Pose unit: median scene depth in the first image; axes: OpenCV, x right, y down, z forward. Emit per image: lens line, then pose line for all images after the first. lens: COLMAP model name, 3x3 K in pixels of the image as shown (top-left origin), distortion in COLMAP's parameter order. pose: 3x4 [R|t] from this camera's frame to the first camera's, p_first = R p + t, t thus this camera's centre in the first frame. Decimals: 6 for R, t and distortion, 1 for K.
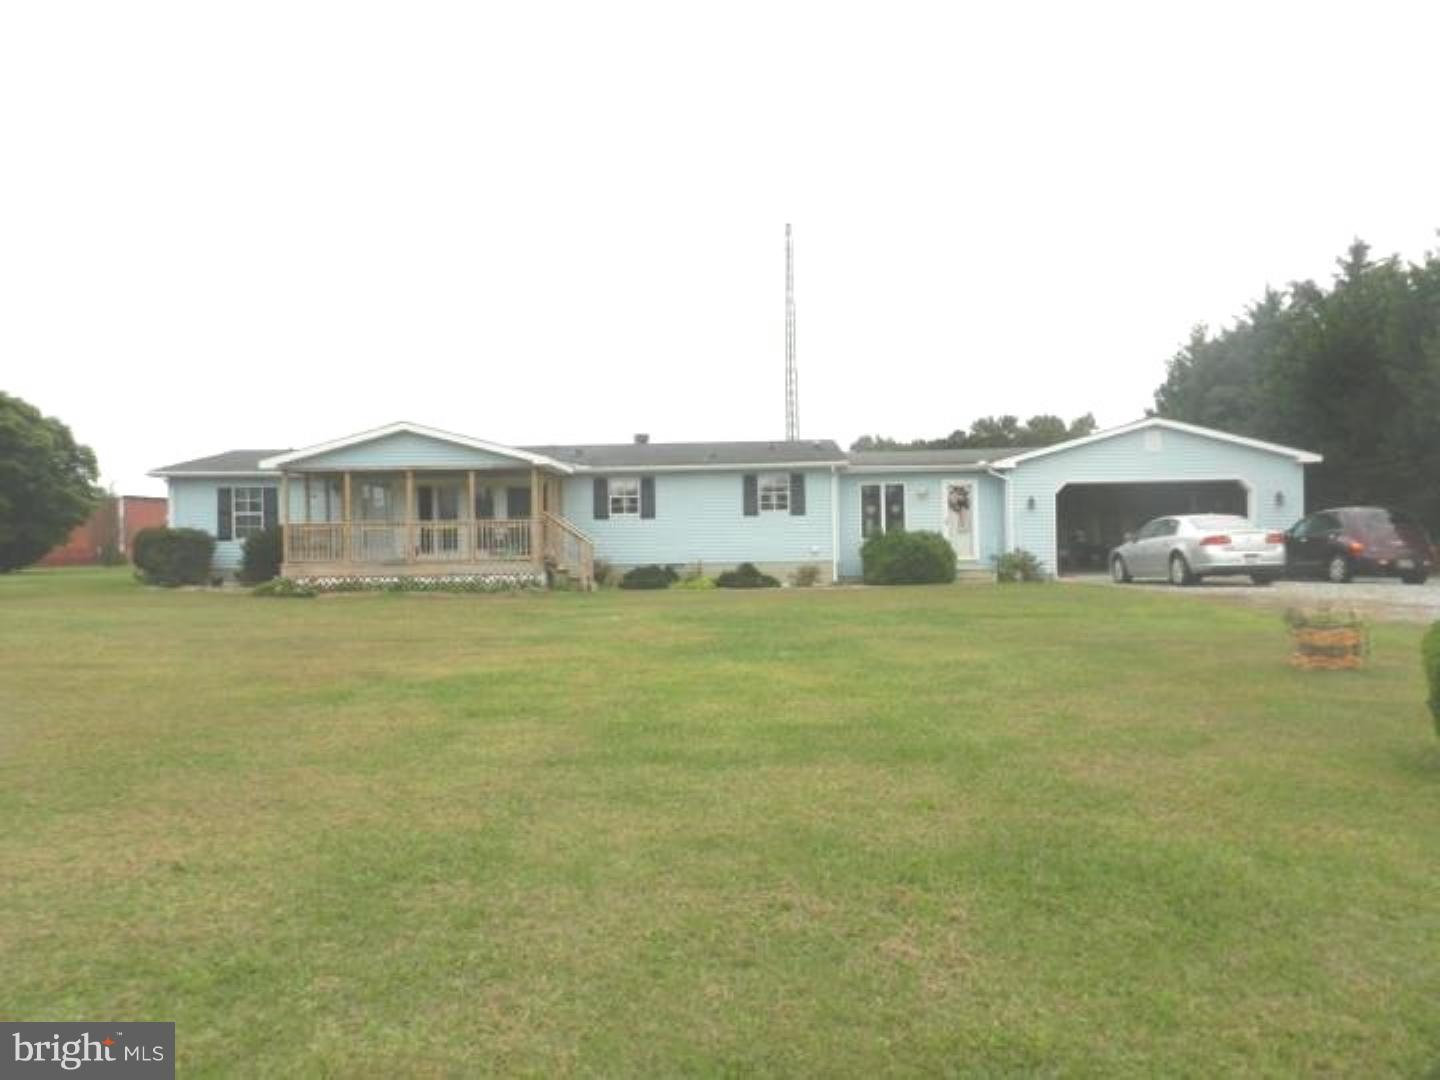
lens RADIAL K [[1086.1, 0, 720.0], [0, 1086.1, 540.0], [0, 0, 1]] dist [0.020177, 0.002565]
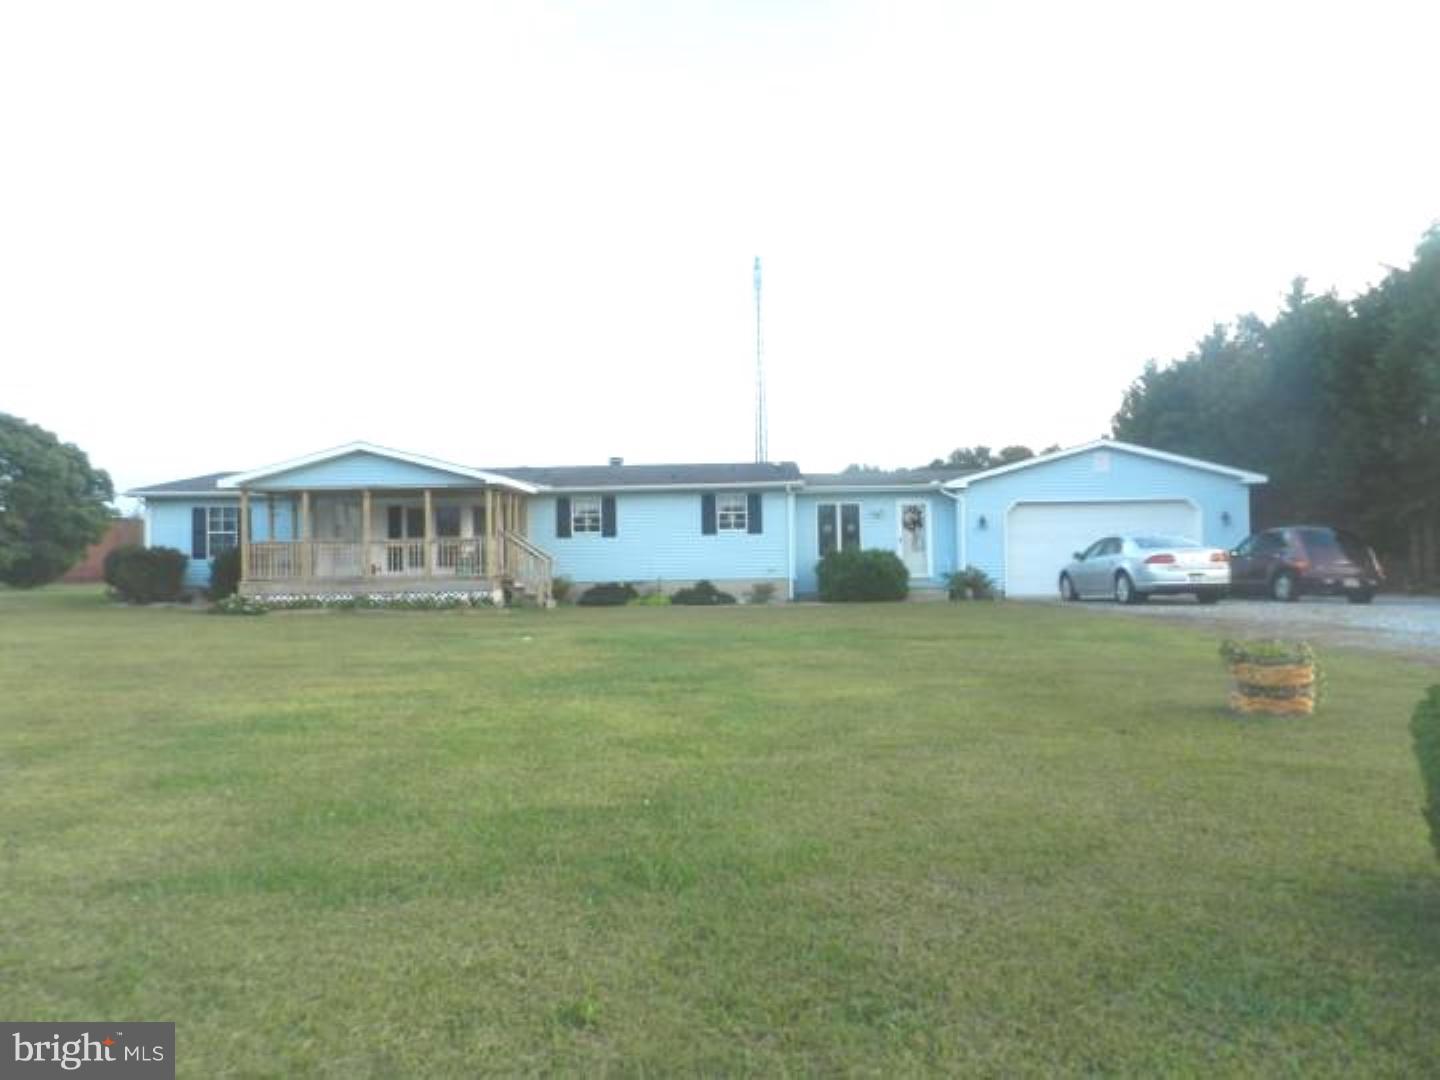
lens RADIAL K [[965.5, 0, 720.0], [0, 965.5, 540.0], [0, 0, 1]] dist [0.006434, 0.001402]
pose [[0.999918, 0.000196, -0.012814, 0.050964], [-0.000426, 0.999838, -0.018007, -0.000599], [0.012808, 0.018011, 0.999756, 0.089946]]
